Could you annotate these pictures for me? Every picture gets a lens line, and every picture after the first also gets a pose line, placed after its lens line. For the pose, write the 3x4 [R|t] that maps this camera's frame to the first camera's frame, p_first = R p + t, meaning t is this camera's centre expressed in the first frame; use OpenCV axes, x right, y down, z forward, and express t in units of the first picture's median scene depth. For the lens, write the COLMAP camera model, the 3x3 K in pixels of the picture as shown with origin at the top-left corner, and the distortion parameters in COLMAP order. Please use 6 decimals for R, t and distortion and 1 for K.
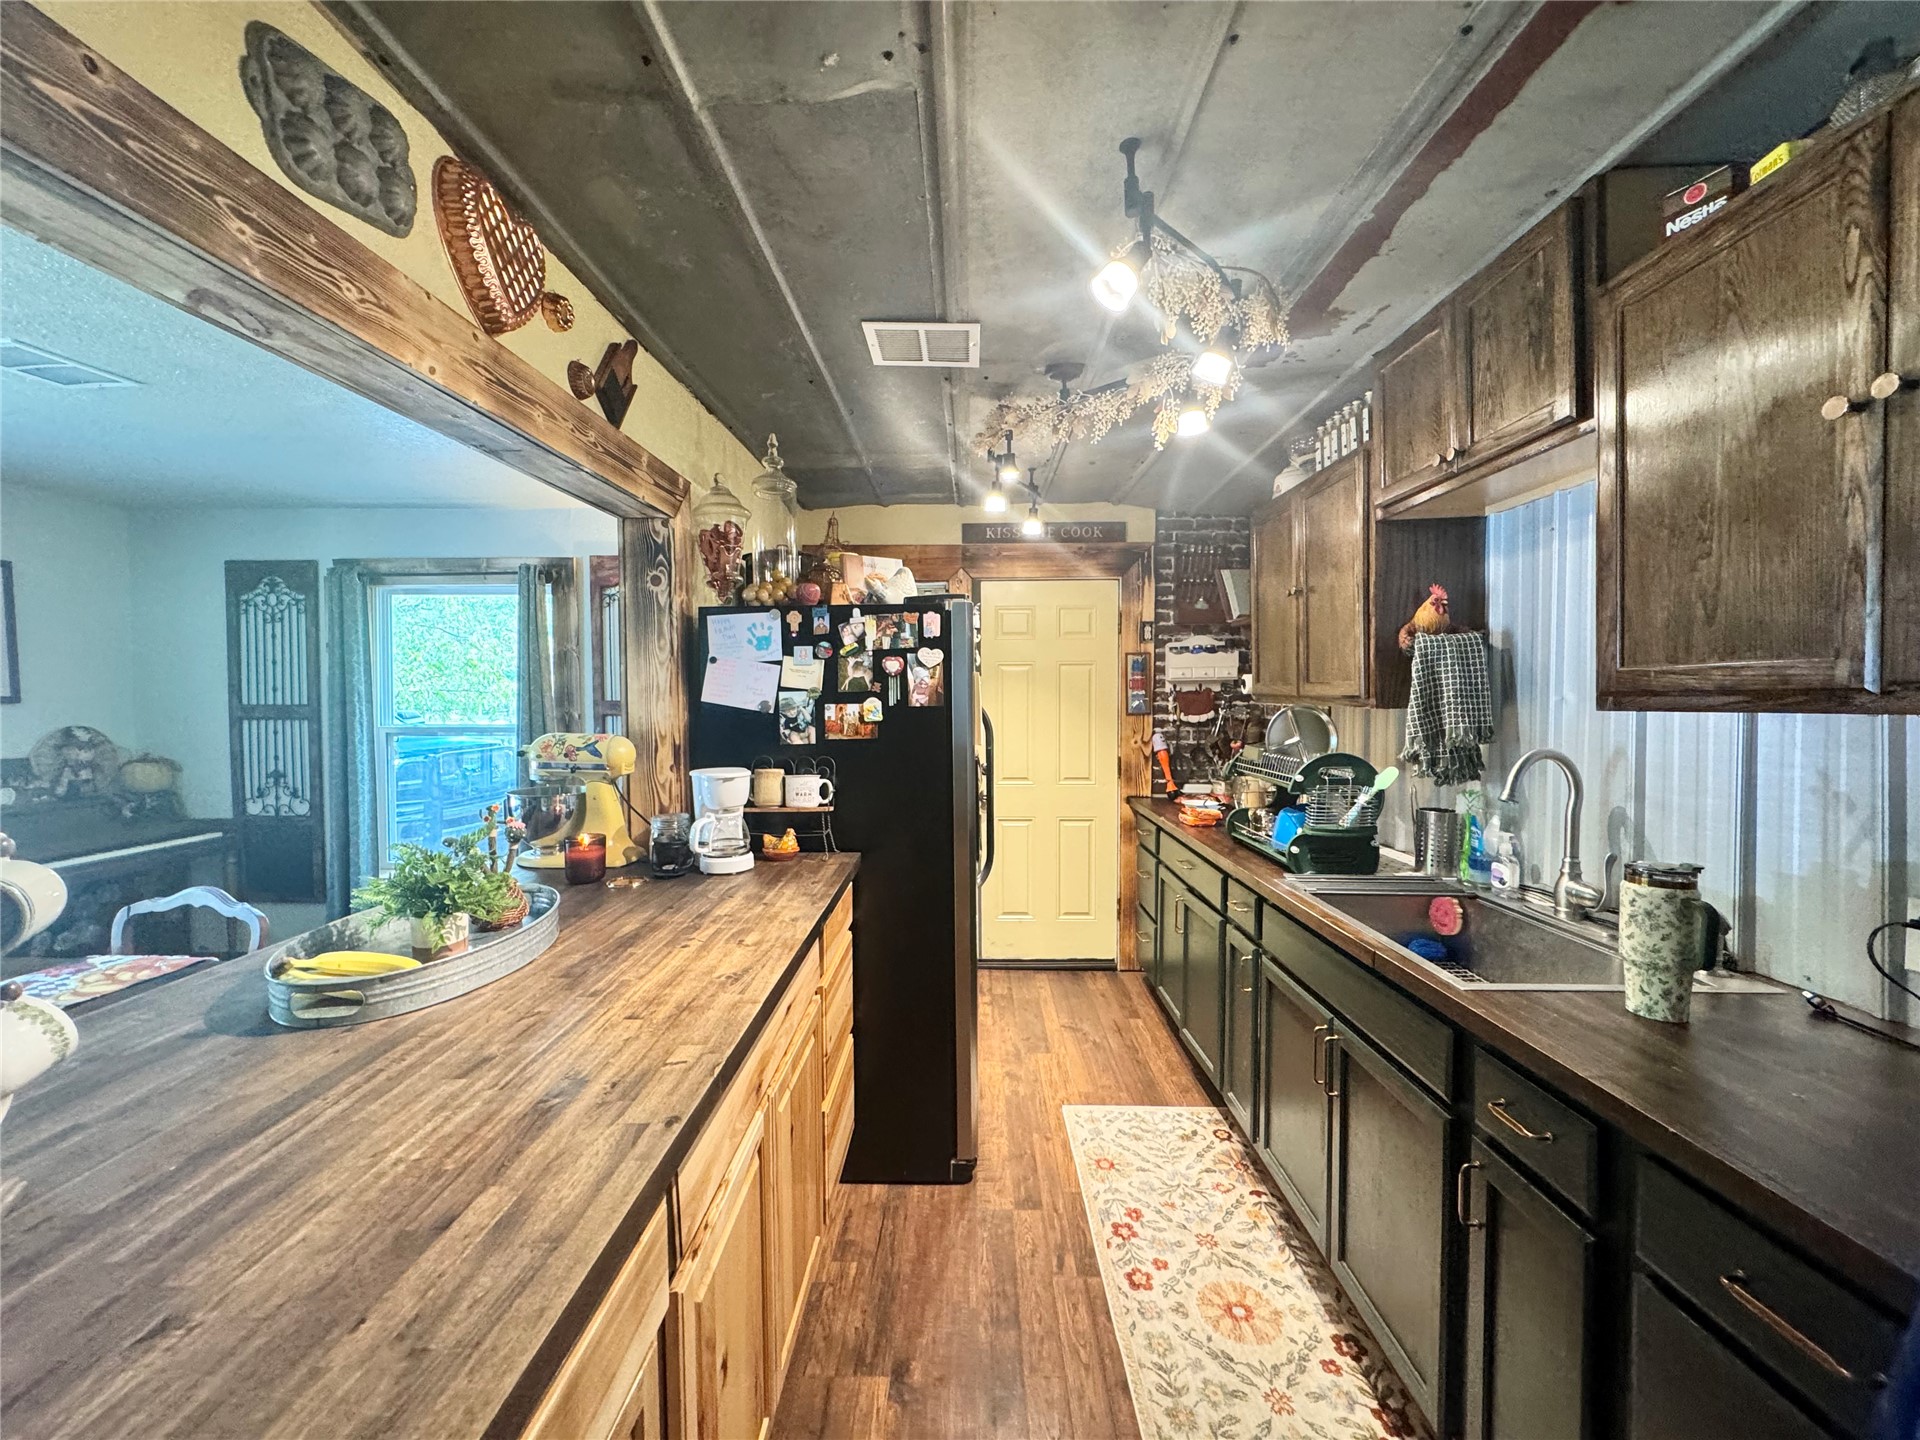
lens RADIAL K [[762.7, 0, 957.0], [0, 762.7, 720.6], [0, 0, 1]] dist [-0.001363, 0.000301]
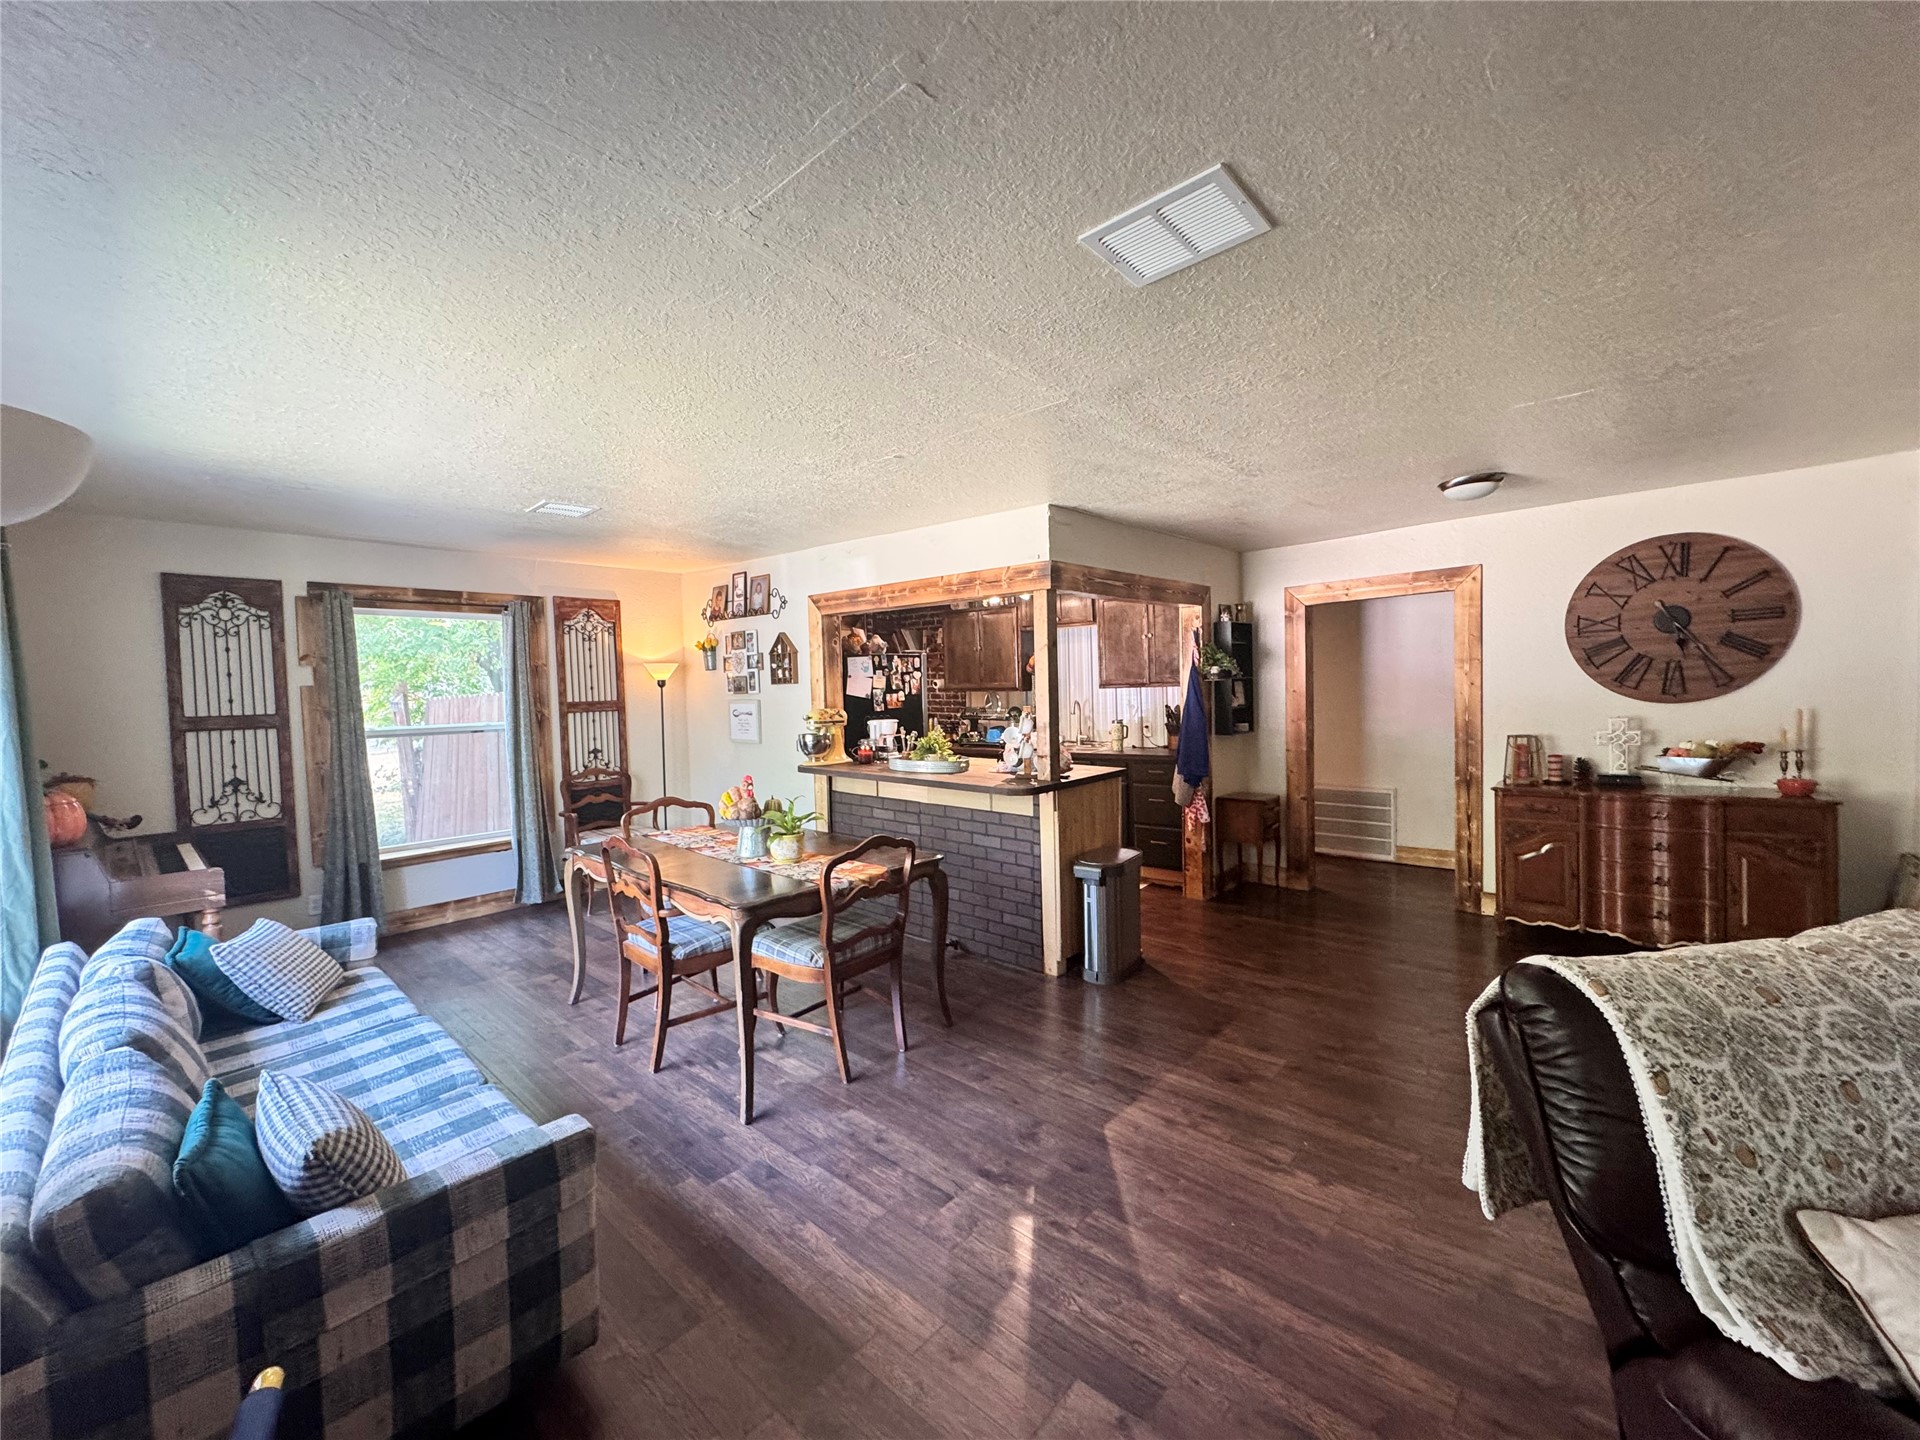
lens RADIAL K [[762.7, 0, 957.0], [0, 762.7, 720.6], [0, 0, 1]] dist [-0.001363, 0.000301]
pose [[0.653322, -0.048869, 0.755501, -1.051388], [0.048411, 0.998569, 0.022728, 0.010426], [-0.755531, 0.021726, 0.654753, -0.436263]]
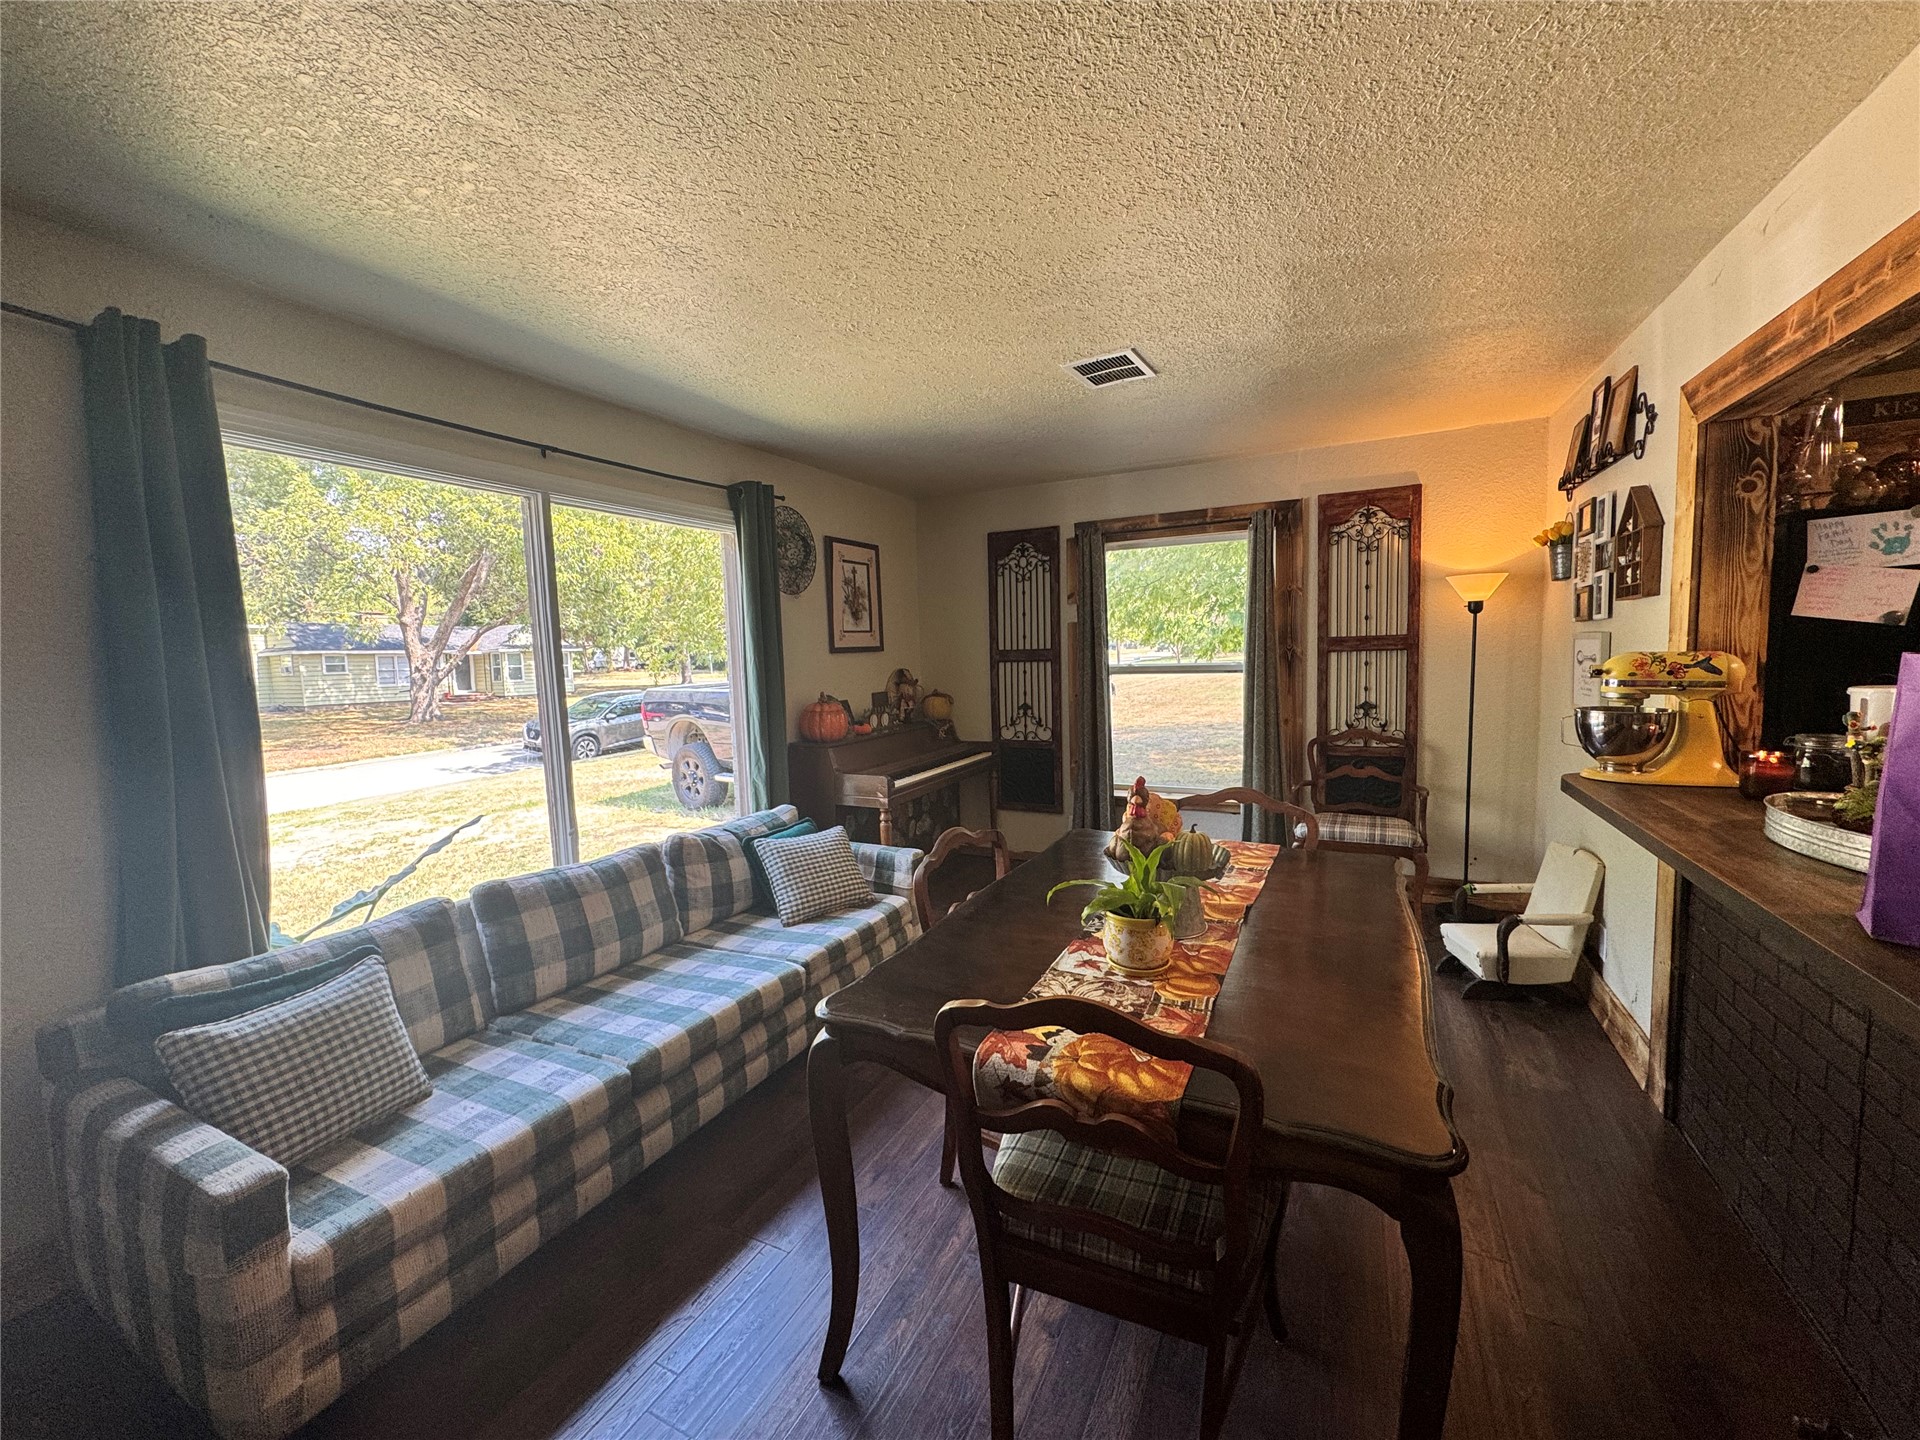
lens RADIAL K [[762.7, 0, 957.0], [0, 762.7, 720.6], [0, 0, 1]] dist [-0.001363, 0.000301]
pose [[0.900651, 0.014764, -0.434291, -0.469212], [0.012397, 0.998143, 0.059641, 0.018879], [0.434365, -0.059099, 0.898796, -0.150622]]
